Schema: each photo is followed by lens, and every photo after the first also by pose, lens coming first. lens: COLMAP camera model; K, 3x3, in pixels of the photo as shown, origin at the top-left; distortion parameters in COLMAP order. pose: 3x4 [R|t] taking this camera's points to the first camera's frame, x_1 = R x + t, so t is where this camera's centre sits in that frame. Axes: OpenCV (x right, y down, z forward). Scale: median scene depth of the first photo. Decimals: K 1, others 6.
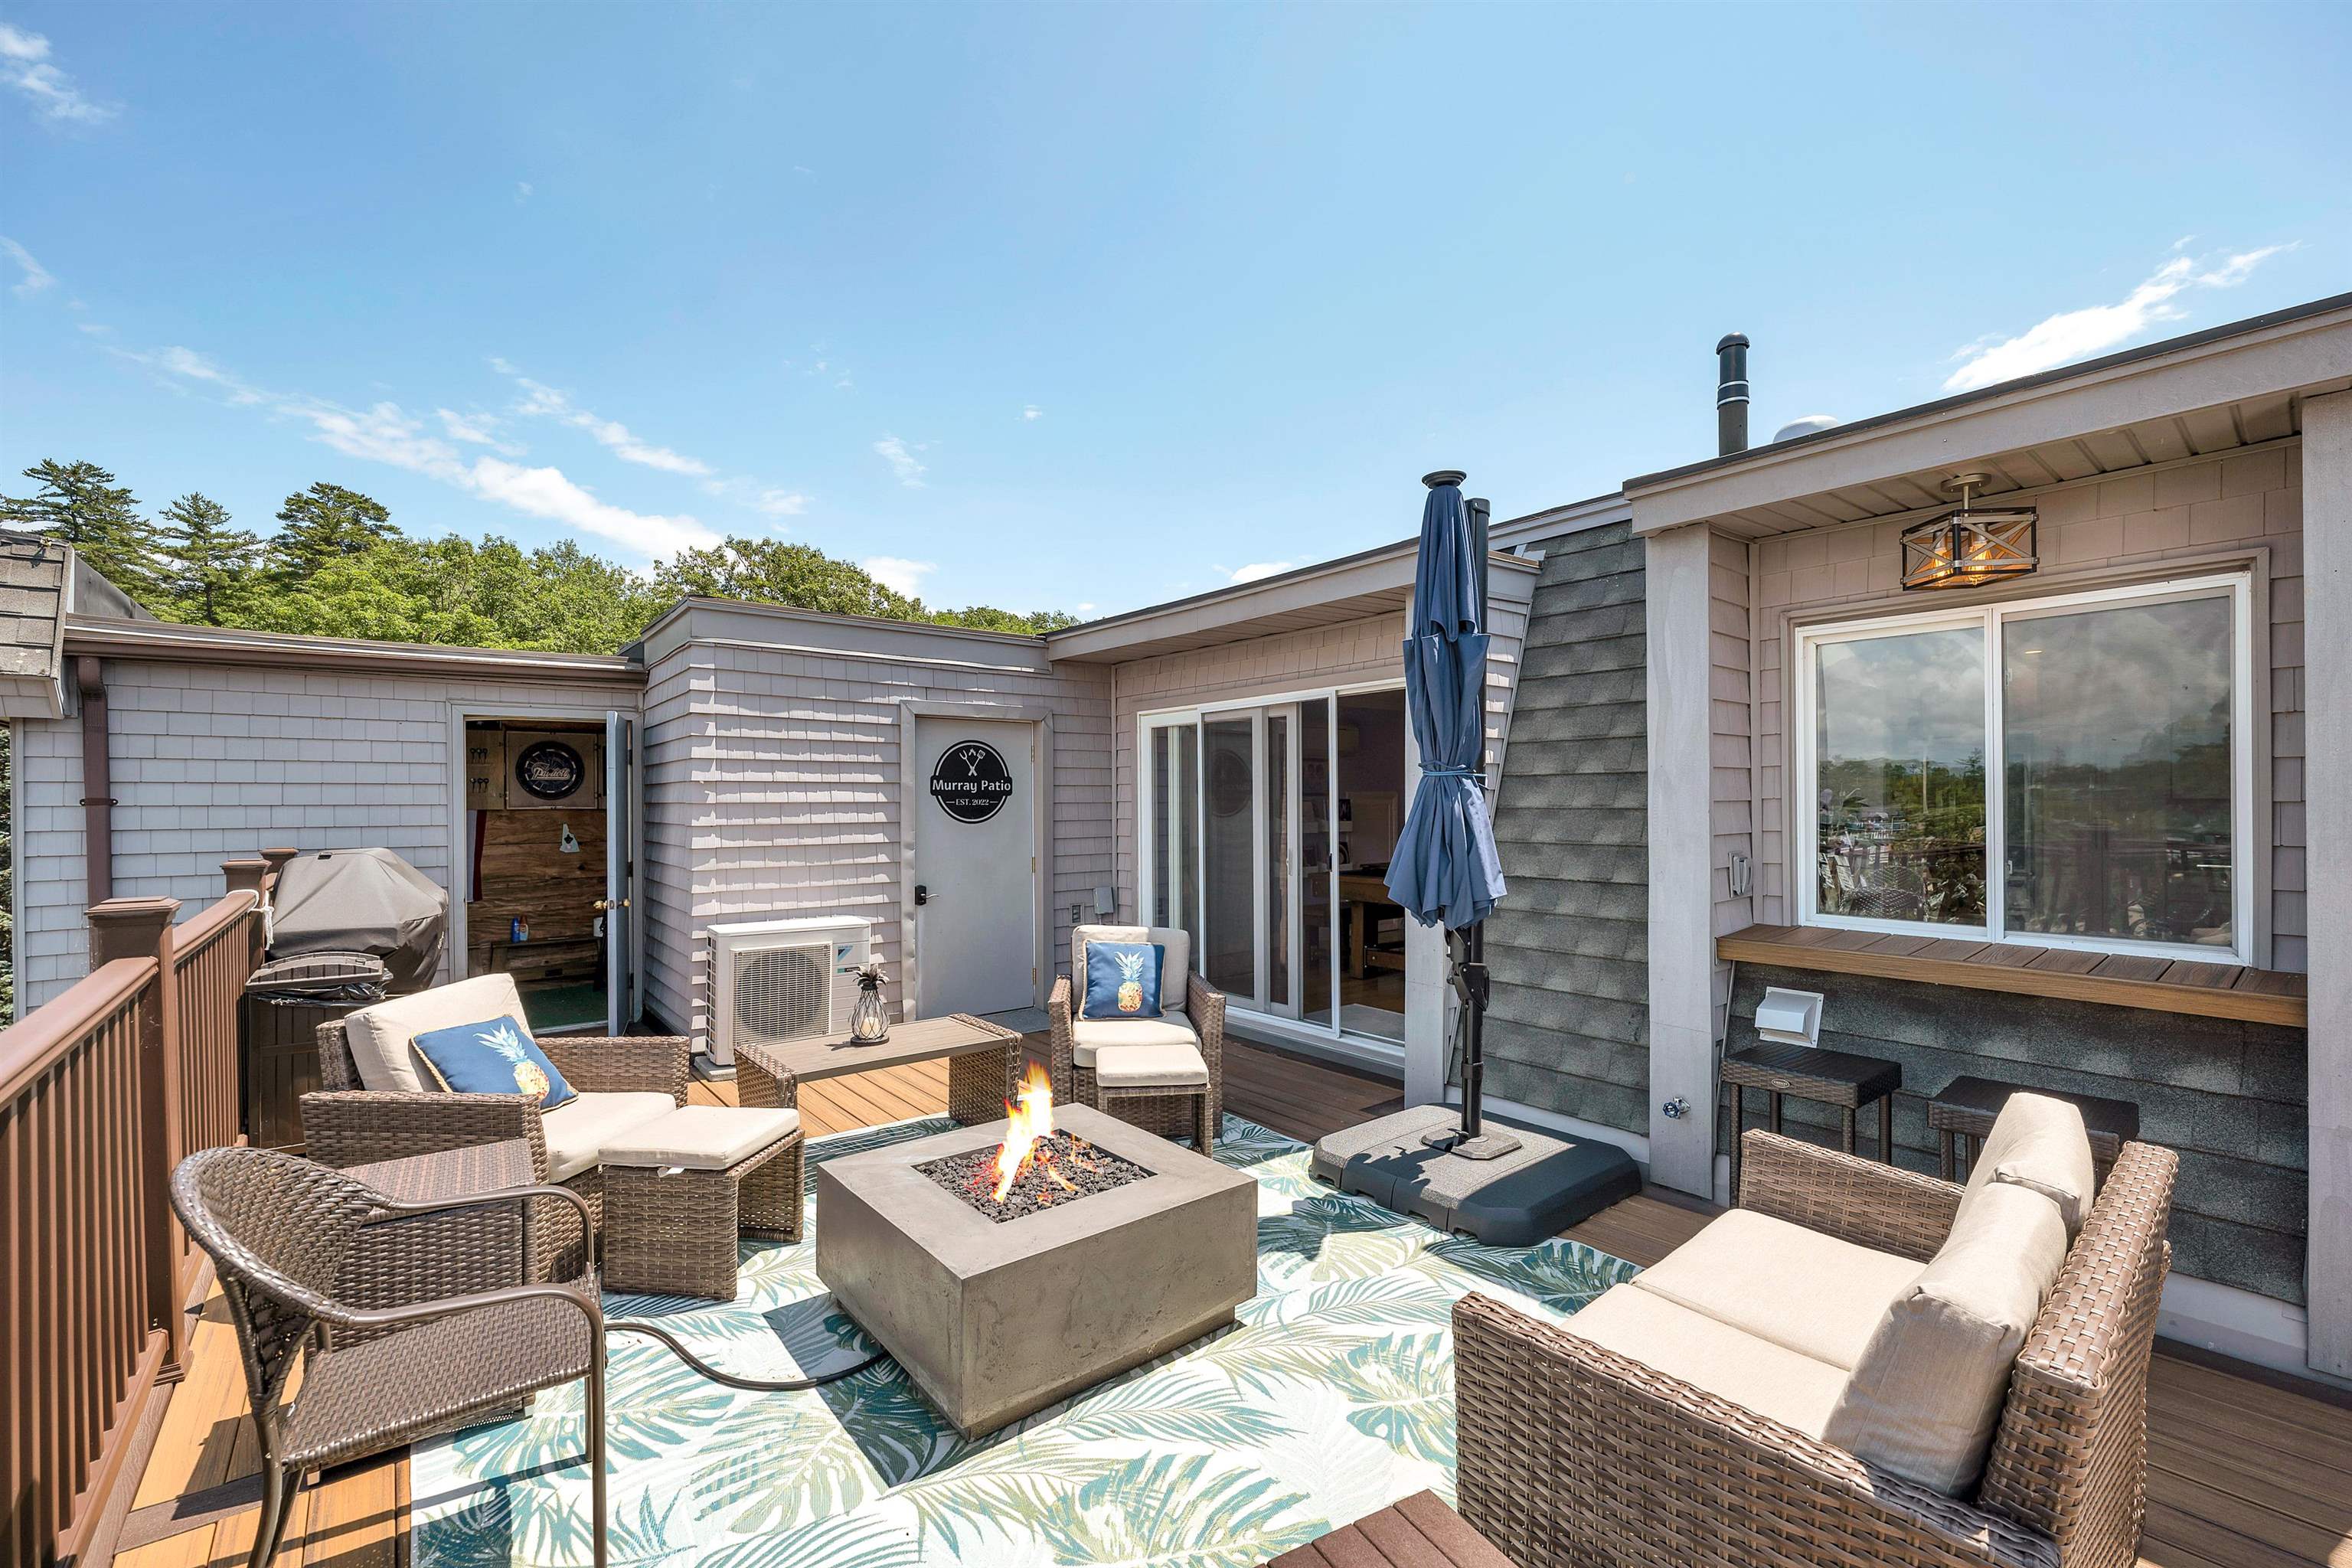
lens RADIAL K [[970.0, 0, 1168.1], [0, 970.0, 808.5], [0, 0, 1]] dist [0.006302, -0.002755]
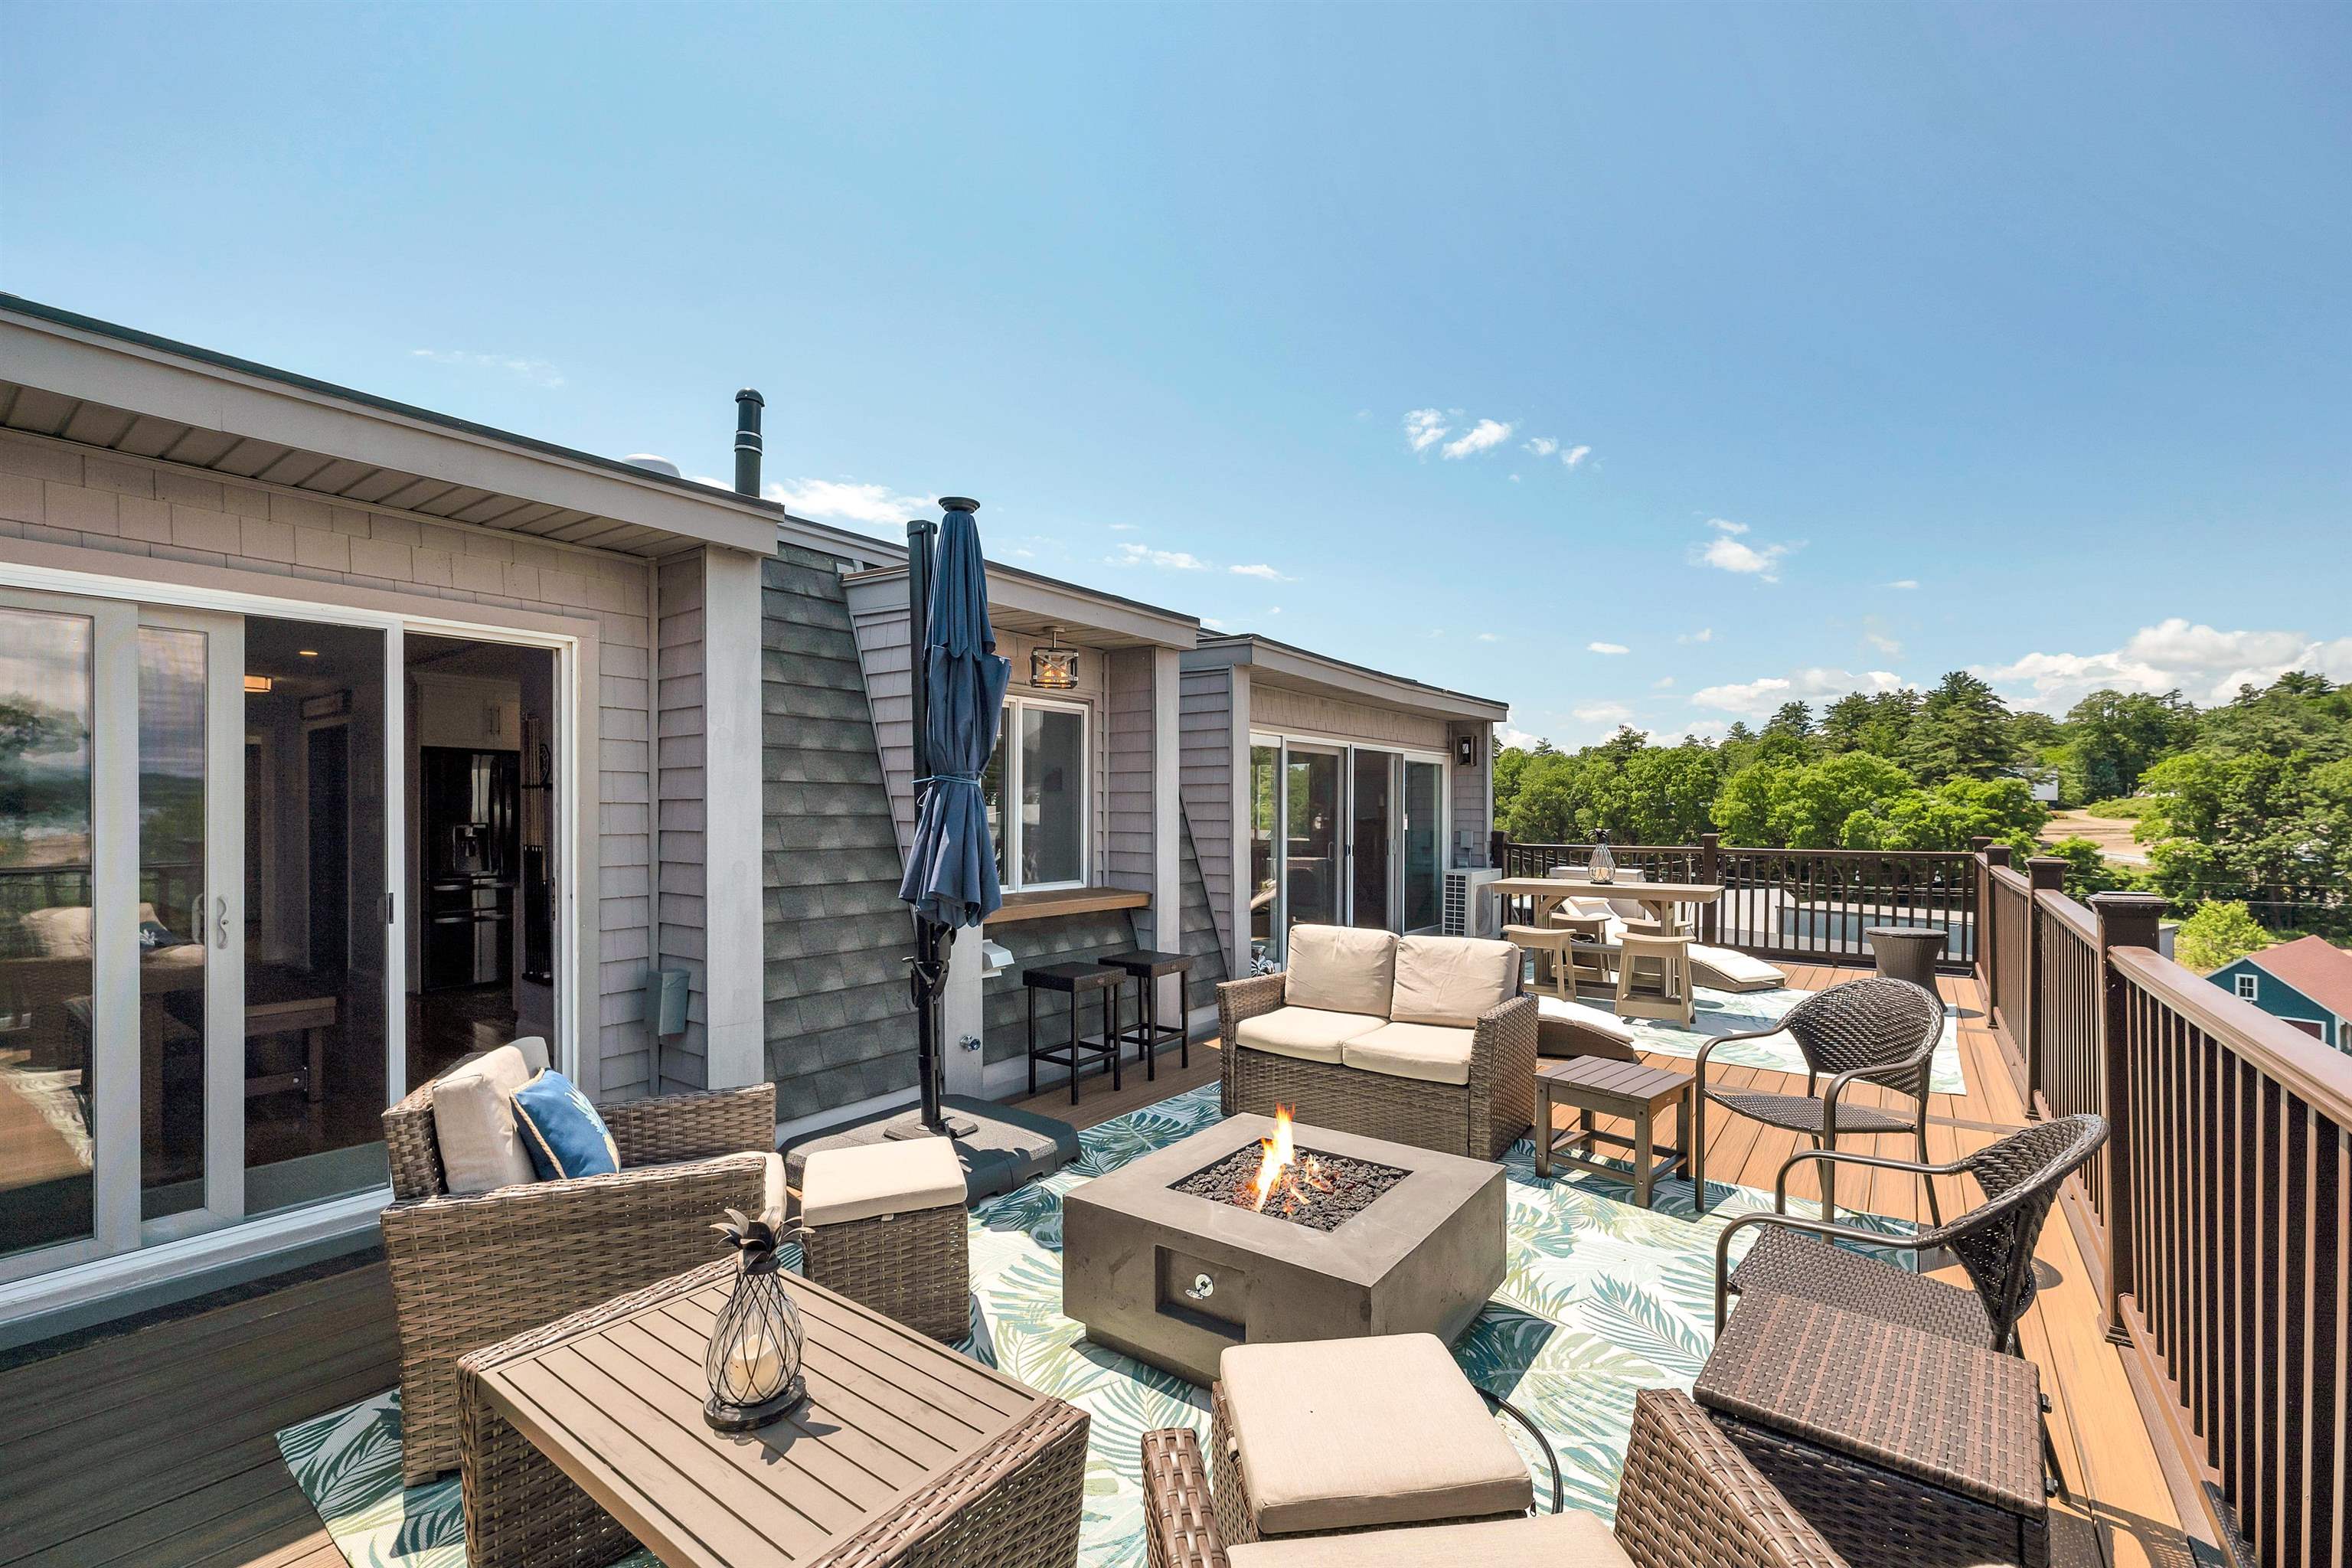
lens RADIAL K [[970.0, 0, 1200.9], [0, 970.0, 821.0], [0, 0, 1]] dist [0.006302, -0.002755]
pose [[-0.258081, -0.008053, 0.966090, -0.964175], [0.001225, 0.999962, 0.008663, -0.003951], [-0.966122, 0.003419, -0.258062, 1.211799]]
